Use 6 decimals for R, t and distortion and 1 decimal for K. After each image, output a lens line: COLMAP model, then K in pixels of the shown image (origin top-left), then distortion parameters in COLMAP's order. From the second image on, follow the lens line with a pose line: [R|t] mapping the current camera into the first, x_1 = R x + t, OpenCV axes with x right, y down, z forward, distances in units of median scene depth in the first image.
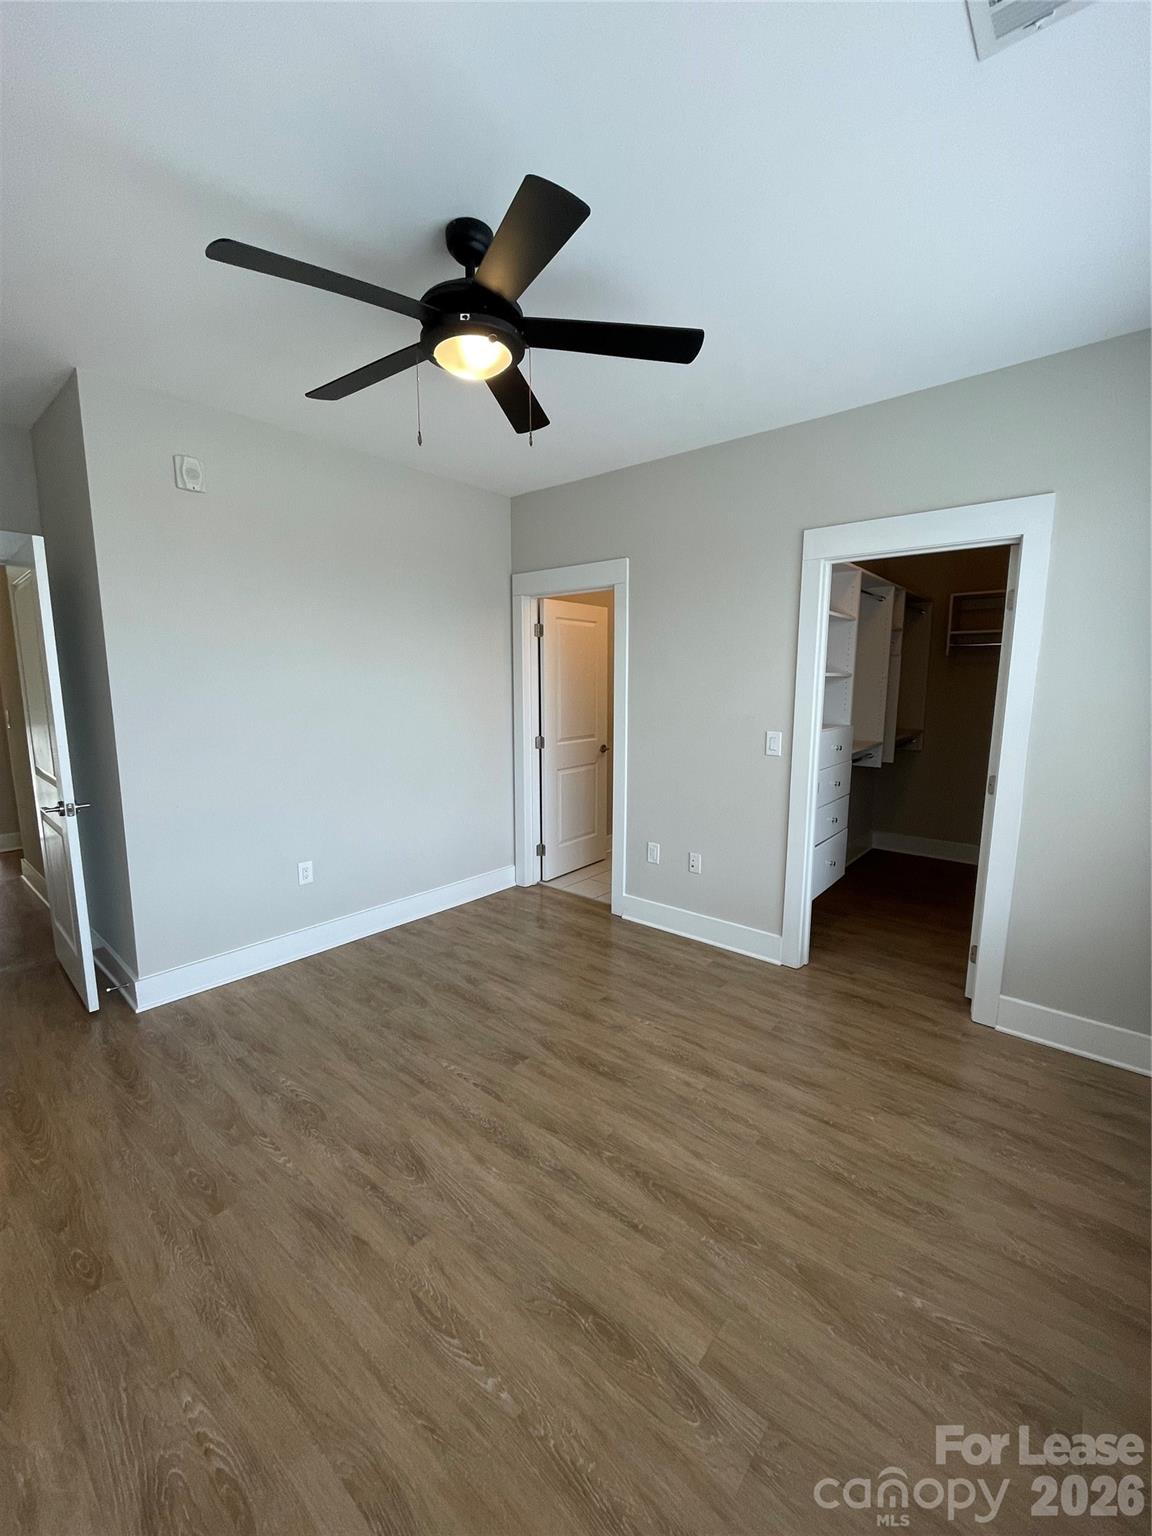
lens RADIAL K [[612.3, 0, 574.2], [0, 612.3, 766.2], [0, 0, 1]] dist [-0.001537, -0.000171]
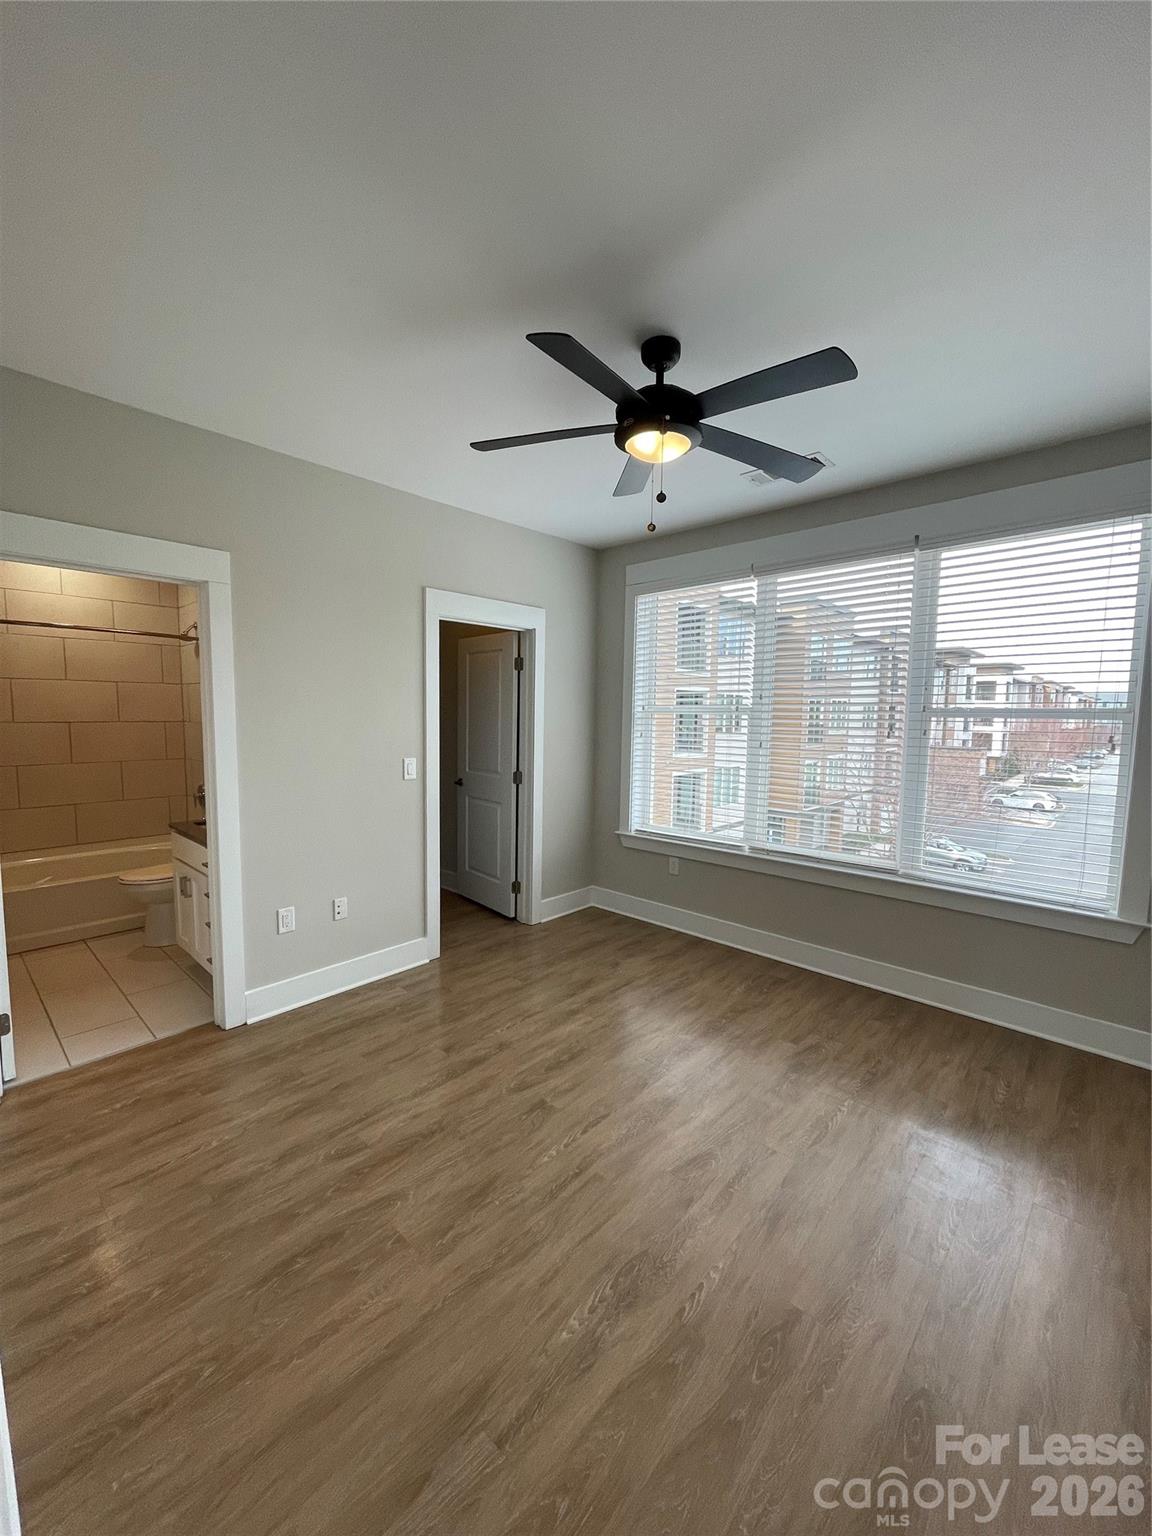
lens RADIAL K [[612.3, 0, 574.2], [0, 612.3, 766.2], [0, 0, 1]] dist [-0.001537, -0.000171]
pose [[0.053766, -0.089262, 0.994556, -0.908866], [0.129606, 0.988195, 0.081684, -0.111559], [-0.990107, 0.124508, 0.064701, 0.748104]]
